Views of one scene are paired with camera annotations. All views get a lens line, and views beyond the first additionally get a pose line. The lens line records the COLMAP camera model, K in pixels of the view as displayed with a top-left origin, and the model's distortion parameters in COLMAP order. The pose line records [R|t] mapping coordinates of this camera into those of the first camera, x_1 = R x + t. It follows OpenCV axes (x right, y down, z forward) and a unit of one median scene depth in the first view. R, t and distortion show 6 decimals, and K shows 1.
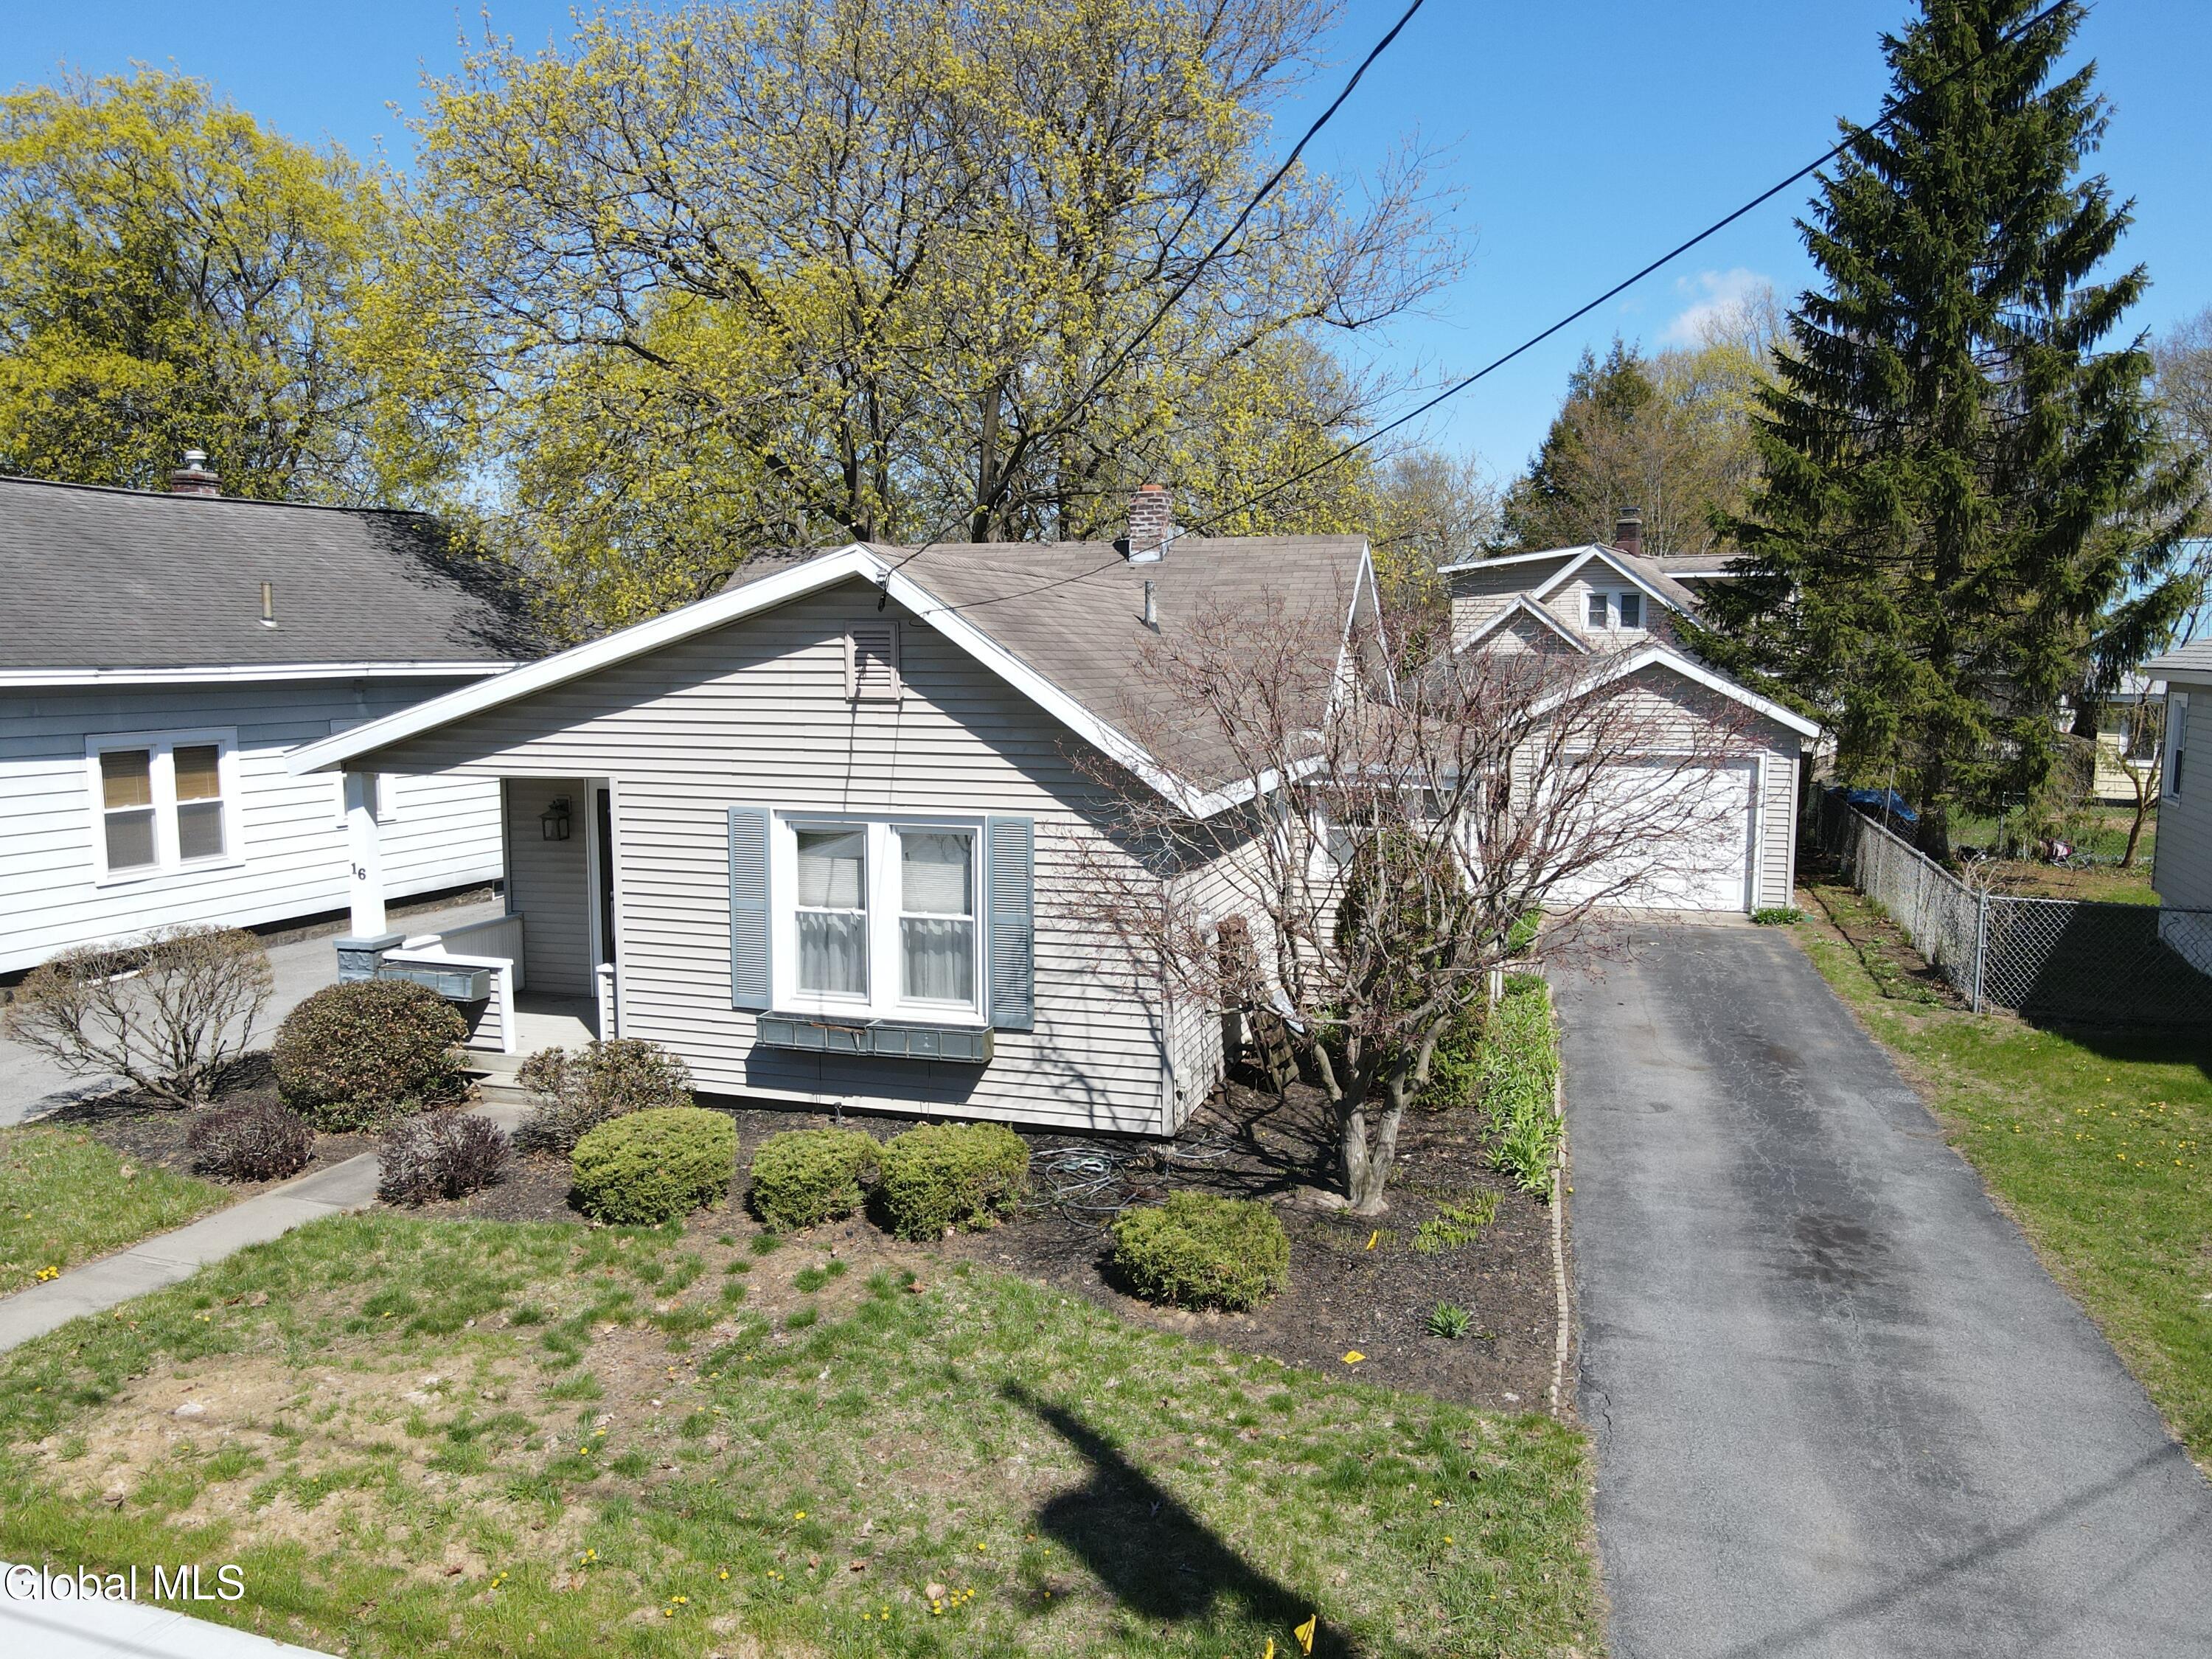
lens RADIAL K [[1639.6, 0, 1106.0], [0, 1639.6, 829.5], [0, 0, 1]] dist [-0.007679, 0.015421]
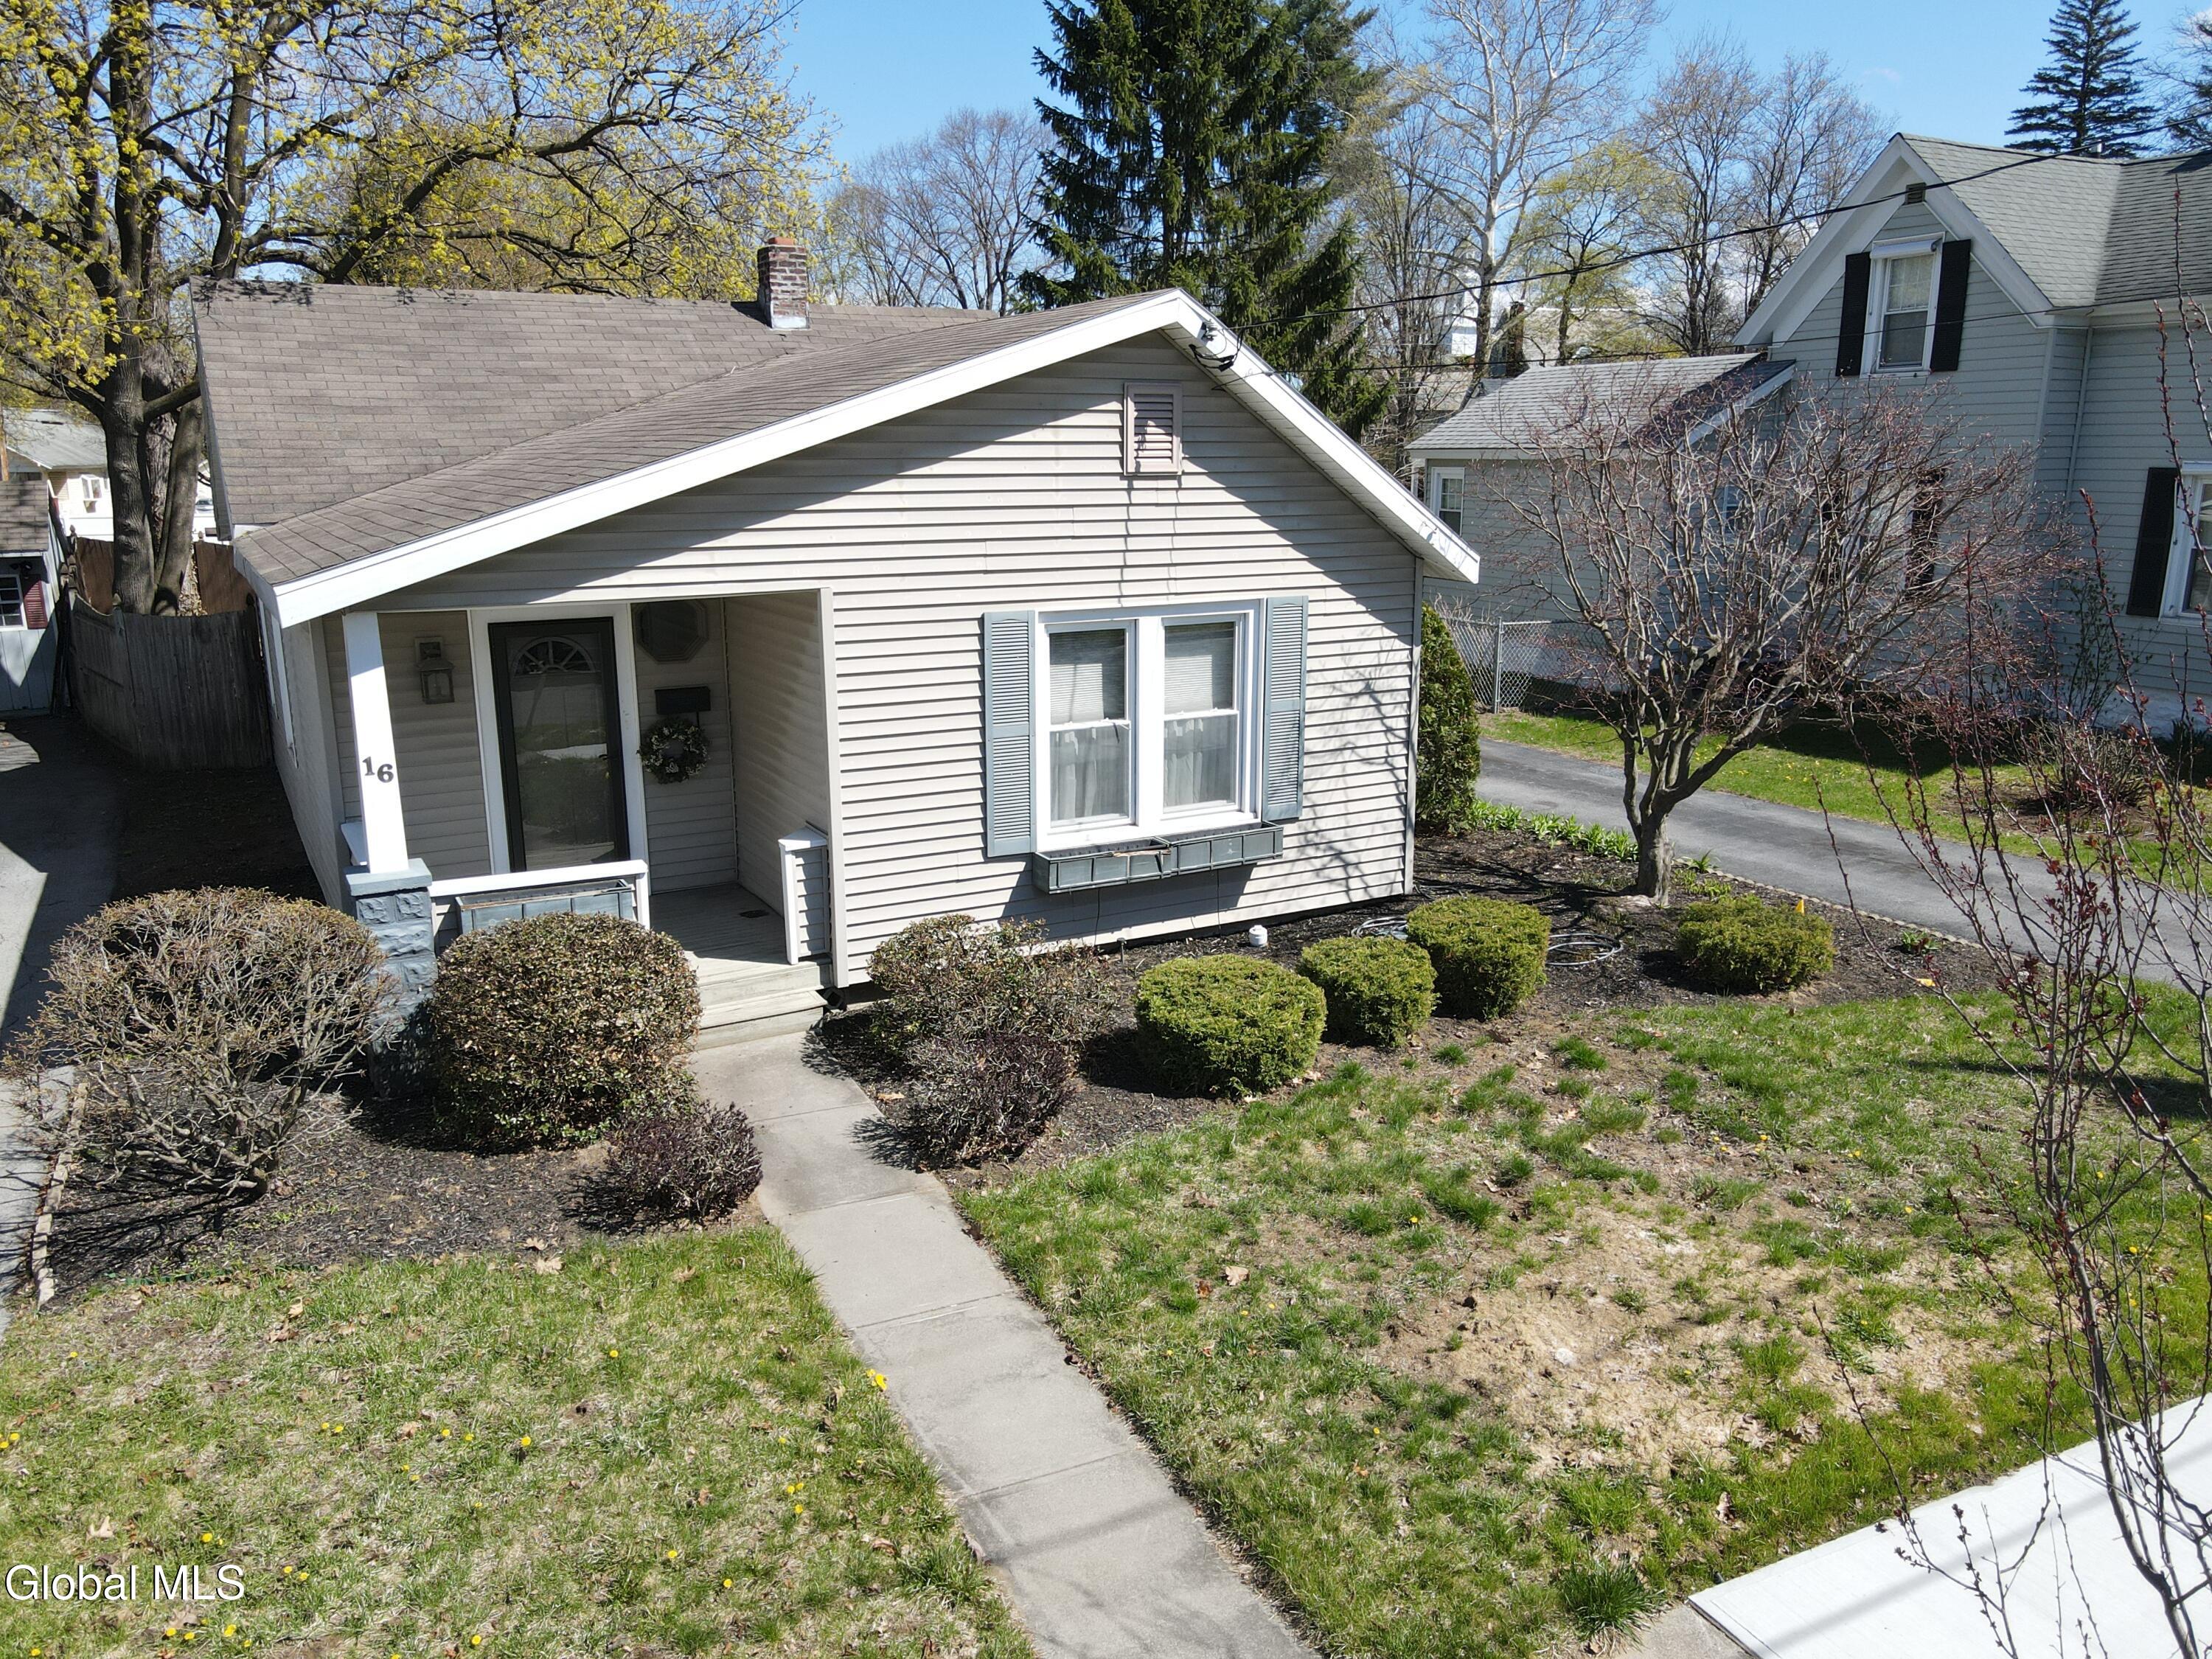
lens RADIAL K [[1639.6, 0, 1106.0], [0, 1639.6, 829.5], [0, 0, 1]] dist [-0.007679, 0.015421]
pose [[0.695328, -0.166884, 0.699048, -0.806524], [0.084858, 0.984927, 0.150726, -0.026782], [-0.713665, -0.045484, 0.699008, 0.400473]]
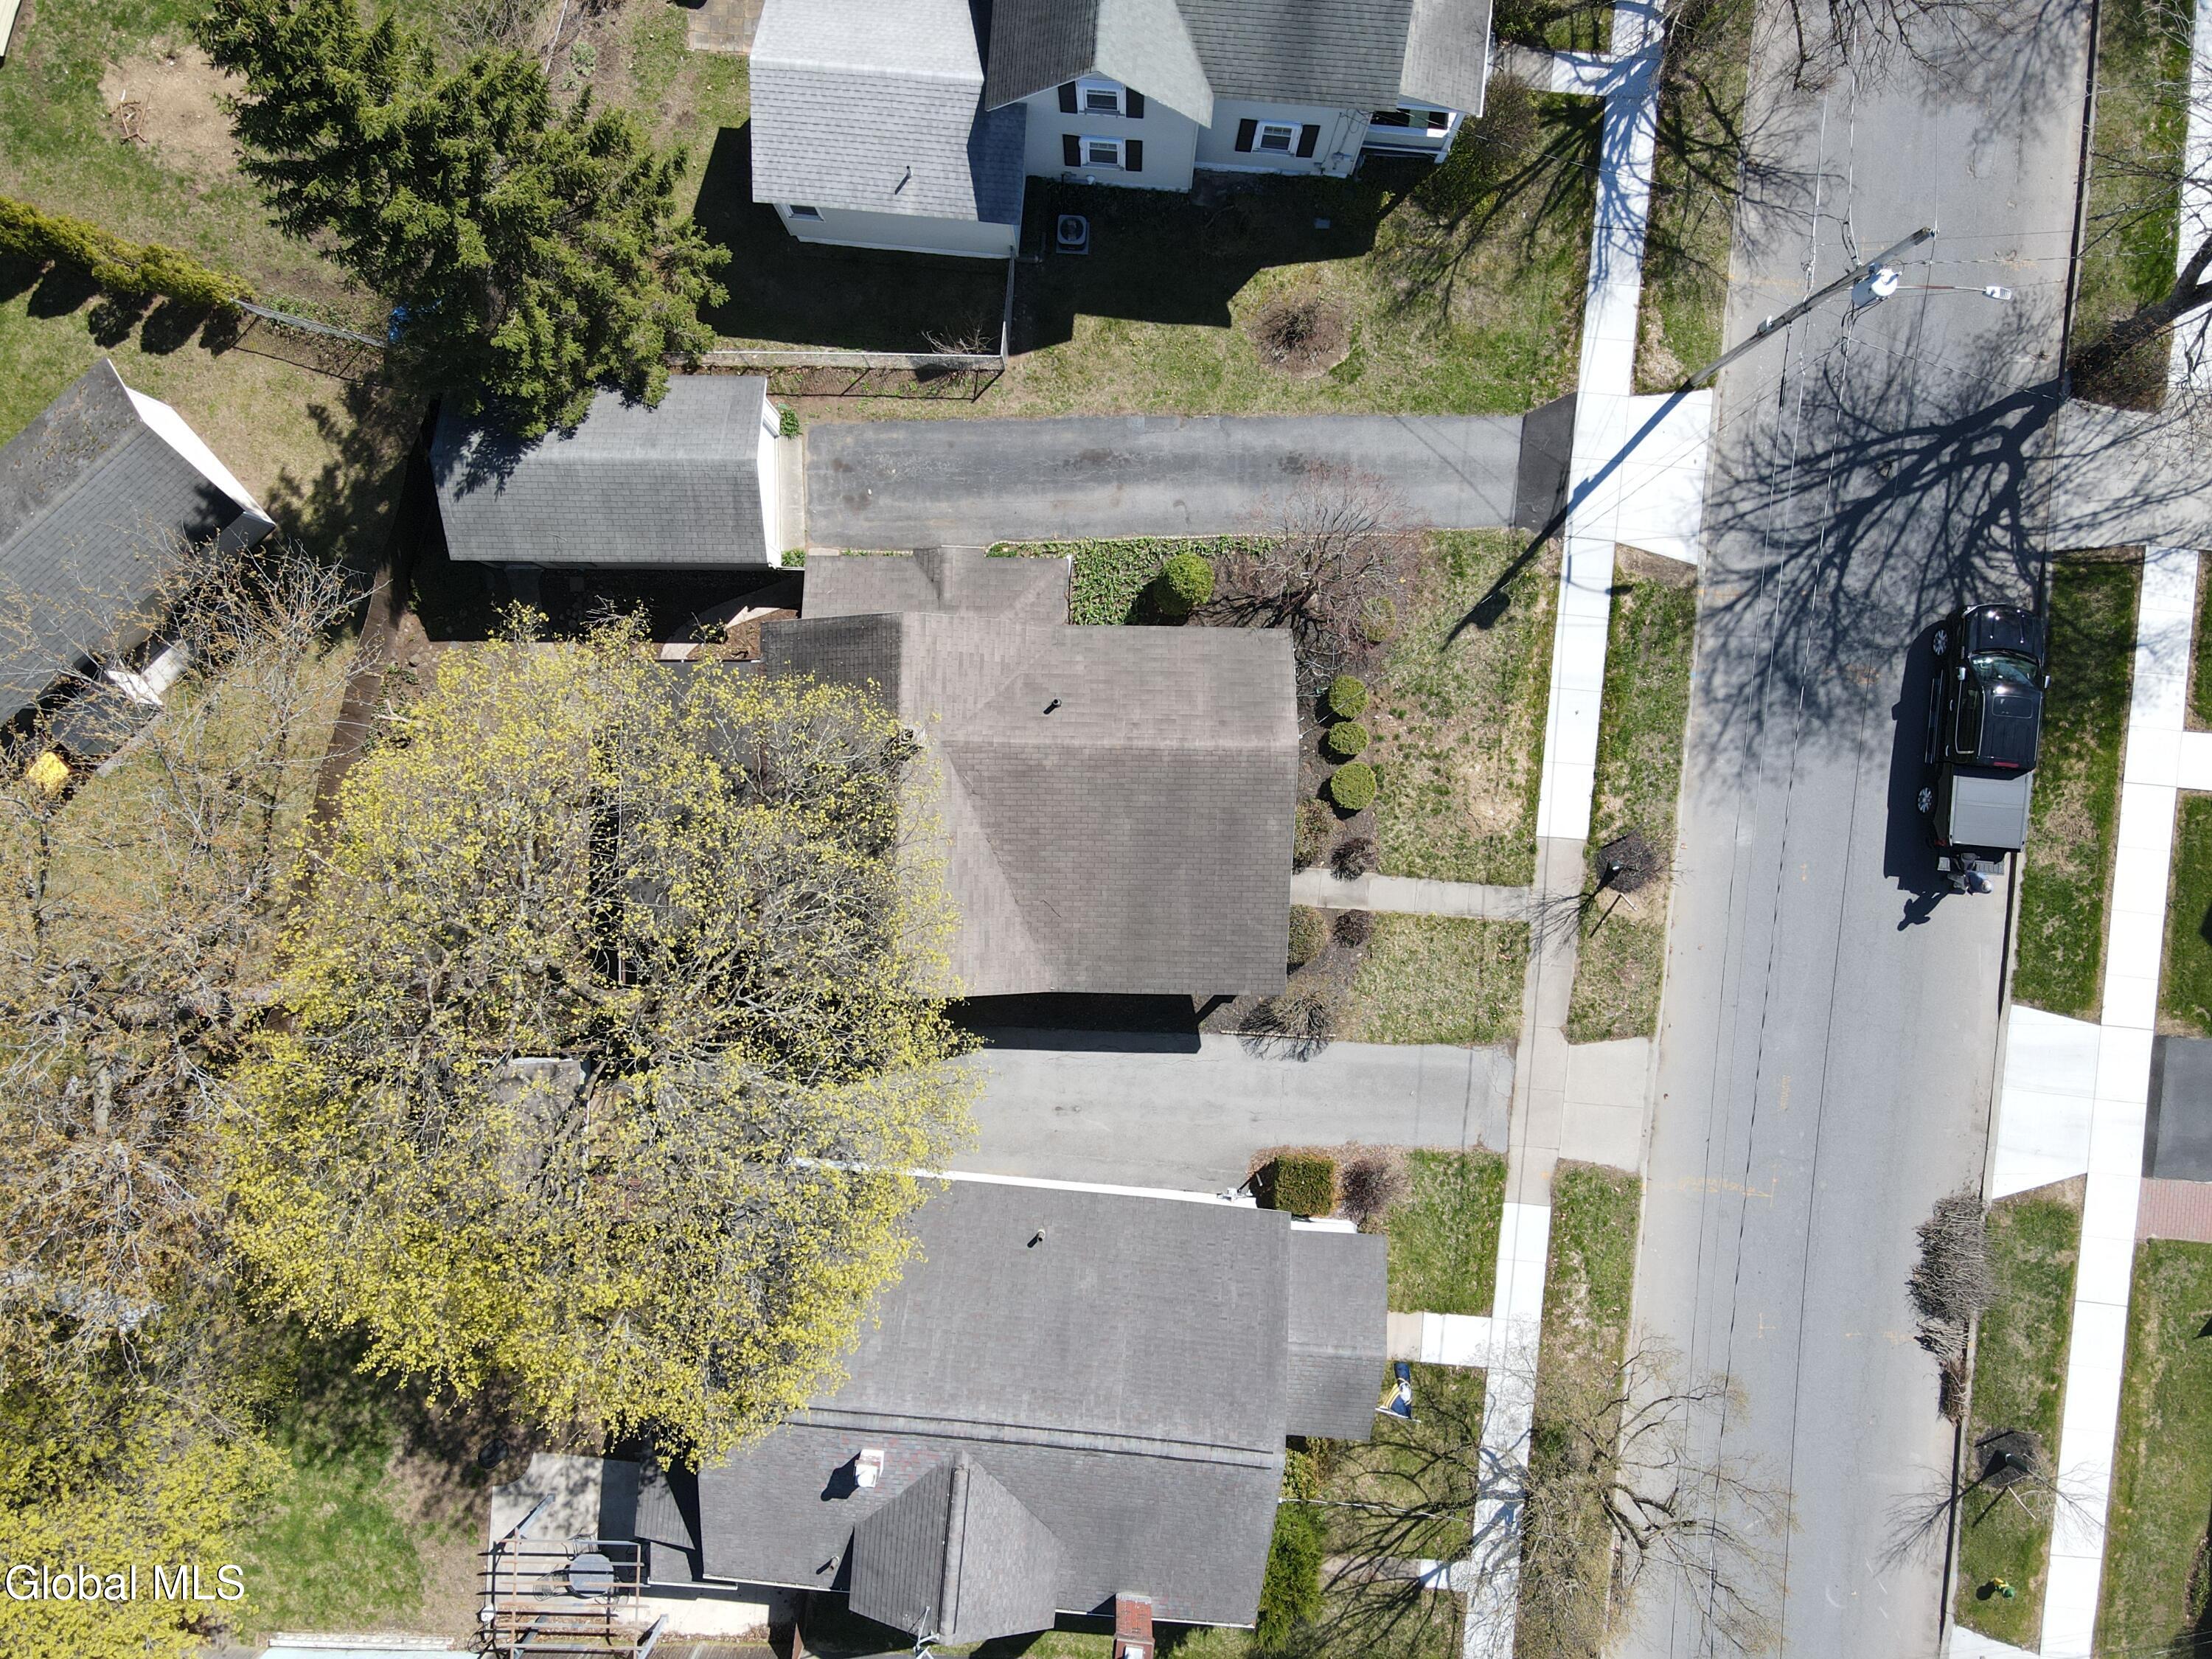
lens RADIAL K [[1639.6, 0, 1106.0], [0, 1639.6, 829.5], [0, 0, 1]] dist [-0.007679, 0.015421]
pose [[-0.263652, -0.964595, 0.006697, -0.222509], [0.124025, -0.027013, 0.991911, -2.963014], [-0.956611, 0.262350, 0.126756, 0.971654]]
